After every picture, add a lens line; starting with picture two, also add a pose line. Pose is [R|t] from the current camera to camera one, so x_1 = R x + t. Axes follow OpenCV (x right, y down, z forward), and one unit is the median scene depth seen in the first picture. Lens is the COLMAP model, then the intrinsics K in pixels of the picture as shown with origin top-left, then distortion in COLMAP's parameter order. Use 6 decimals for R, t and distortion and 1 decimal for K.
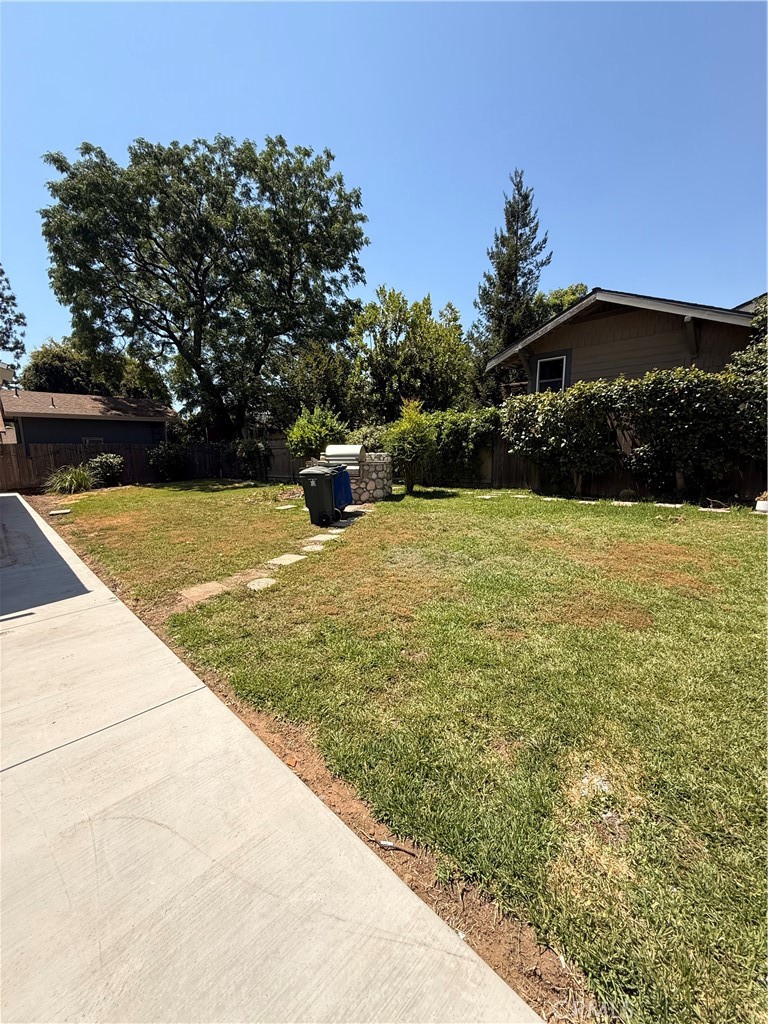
lens RADIAL K [[409.2, 0, 385.2], [0, 409.2, 502.2], [0, 0, 1]] dist [-0.003772, 0.000908]
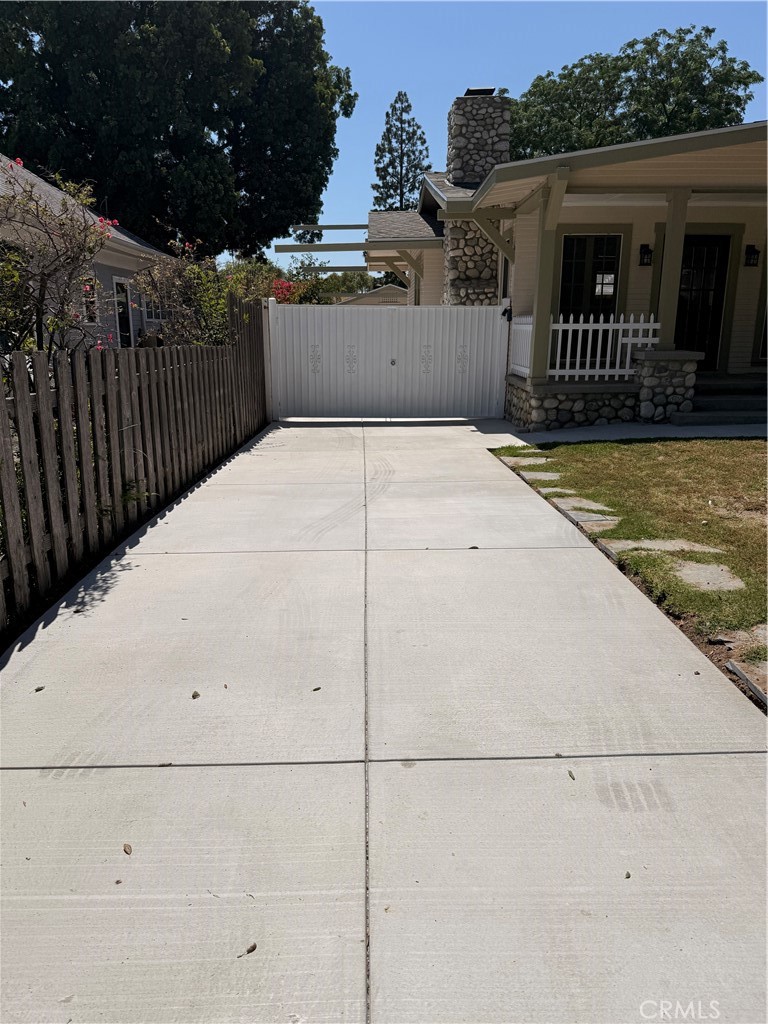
lens RADIAL K [[720.9, 0, 373.6], [0, 720.9, 507.9], [0, 0, 1]] dist [0.030255, -0.046153]
pose [[0.726852, 0.184974, -0.661415, 0.641054], [-0.106381, 0.981748, 0.157654, 0.094375], [0.678505, -0.044229, 0.733263, -0.879599]]
